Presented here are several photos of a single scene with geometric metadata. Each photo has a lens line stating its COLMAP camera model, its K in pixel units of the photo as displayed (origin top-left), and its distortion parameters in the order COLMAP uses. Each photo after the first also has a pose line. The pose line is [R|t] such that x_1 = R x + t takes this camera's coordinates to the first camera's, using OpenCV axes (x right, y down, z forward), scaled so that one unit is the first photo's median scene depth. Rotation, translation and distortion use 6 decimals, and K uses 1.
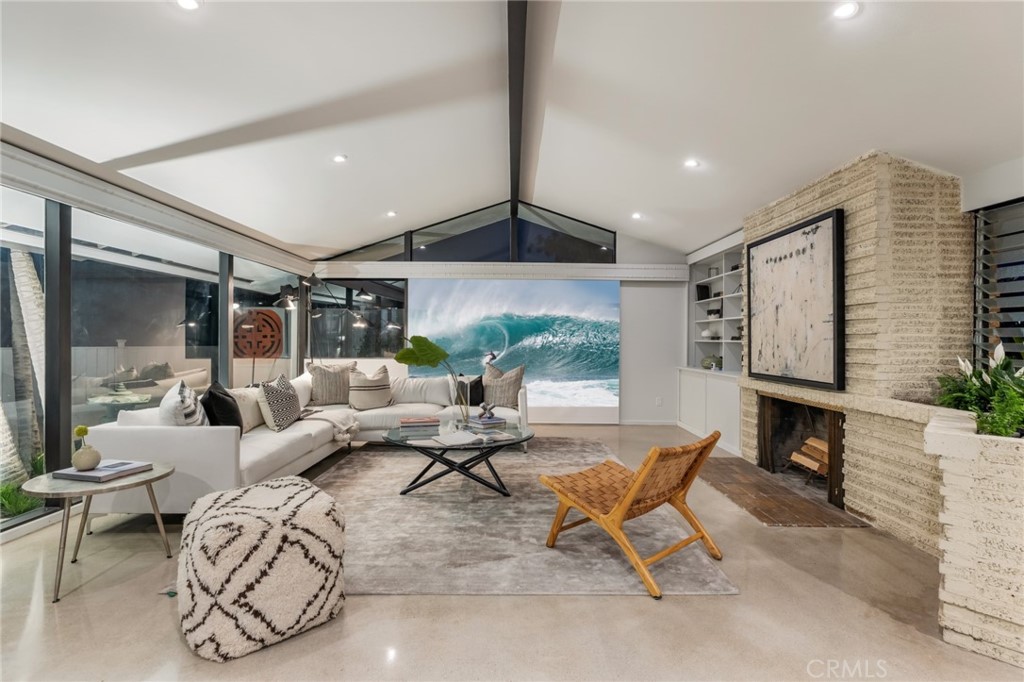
lens RADIAL K [[482.5, 0, 508.6], [0, 482.5, 337.5], [0, 0, 1]] dist [-0.000339, -0.000083]
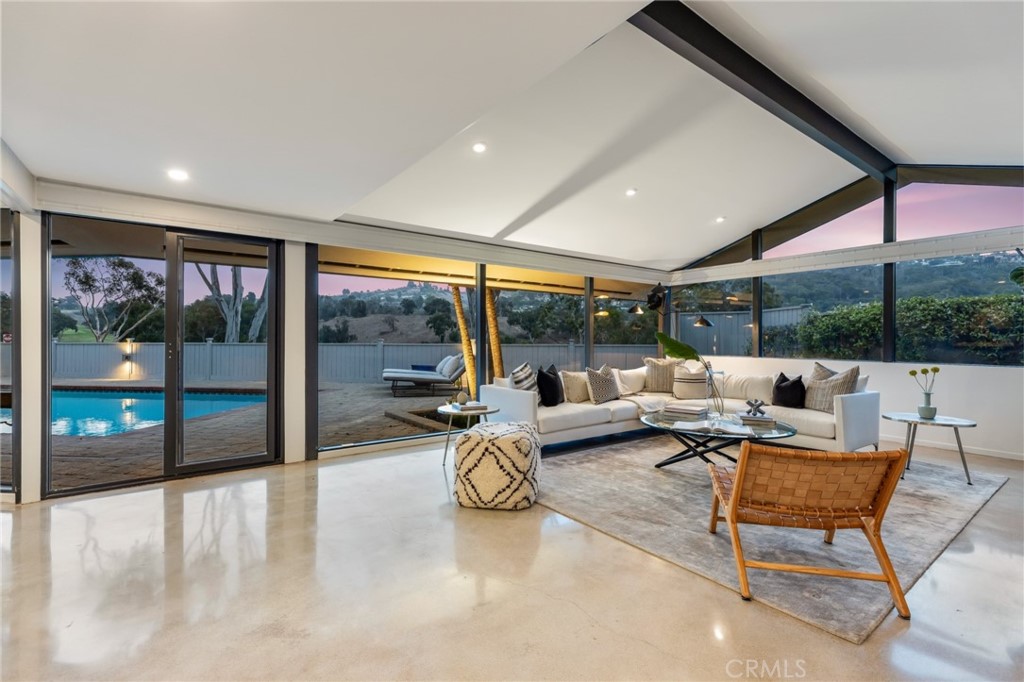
lens RADIAL K [[454.0, 0, 513.9], [0, 454.0, 339.5], [0, 0, 1]] dist [0.000760, 0.000455]
pose [[0.601575, -0.002058, -0.798814, 0.844066], [0.000918, 0.999998, -0.001885, 0.027660], [0.798816, 0.000401, 0.601576, 0.097837]]
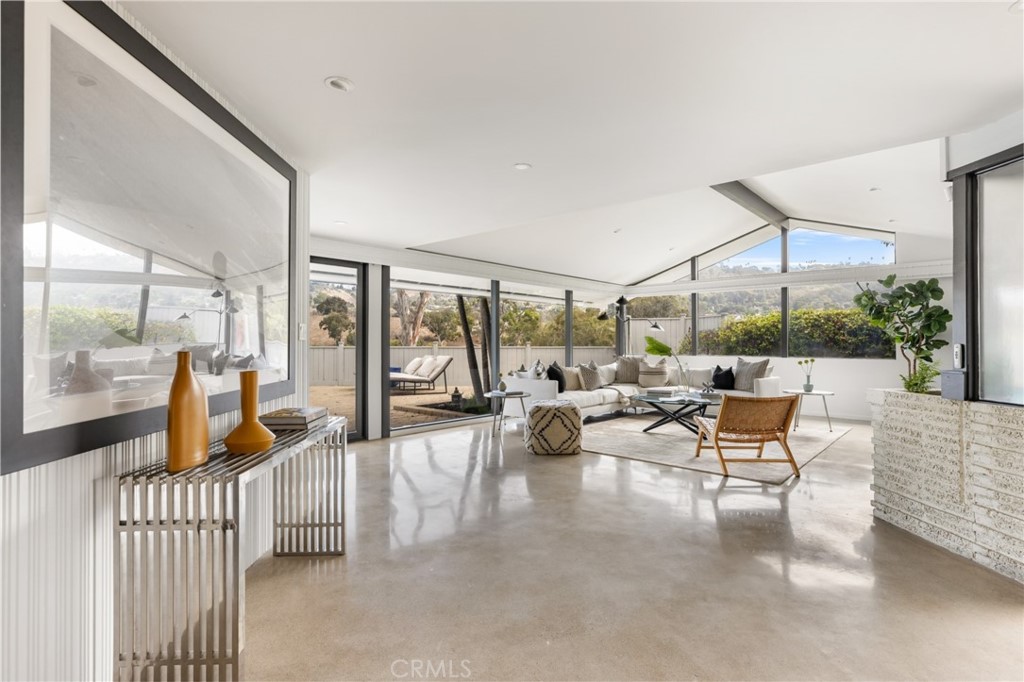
lens RADIAL K [[490.6, 0, 514.9], [0, 490.6, 337.4], [0, 0, 1]] dist [-0.004056, 0.000124]
pose [[0.745368, -0.010153, -0.666576, 1.075232], [0.003243, 0.999927, -0.011604, 0.032899], [0.666645, 0.006487, 0.745347, -1.049000]]
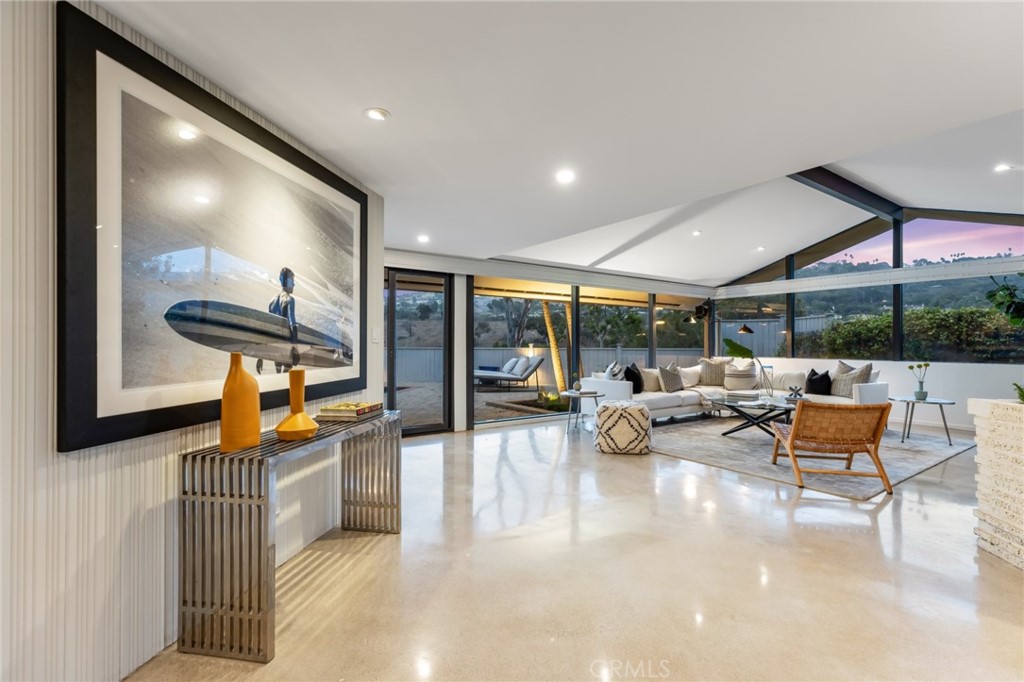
lens RADIAL K [[455.0, 0, 514.2], [0, 455.0, 341.3], [0, 0, 1]] dist [0.001019, -0.000571]
pose [[0.575874, -0.007776, -0.817502, 1.180822], [0.001772, 0.999964, -0.008263, 0.032190], [0.817537, 0.003310, 0.575867, -0.875856]]
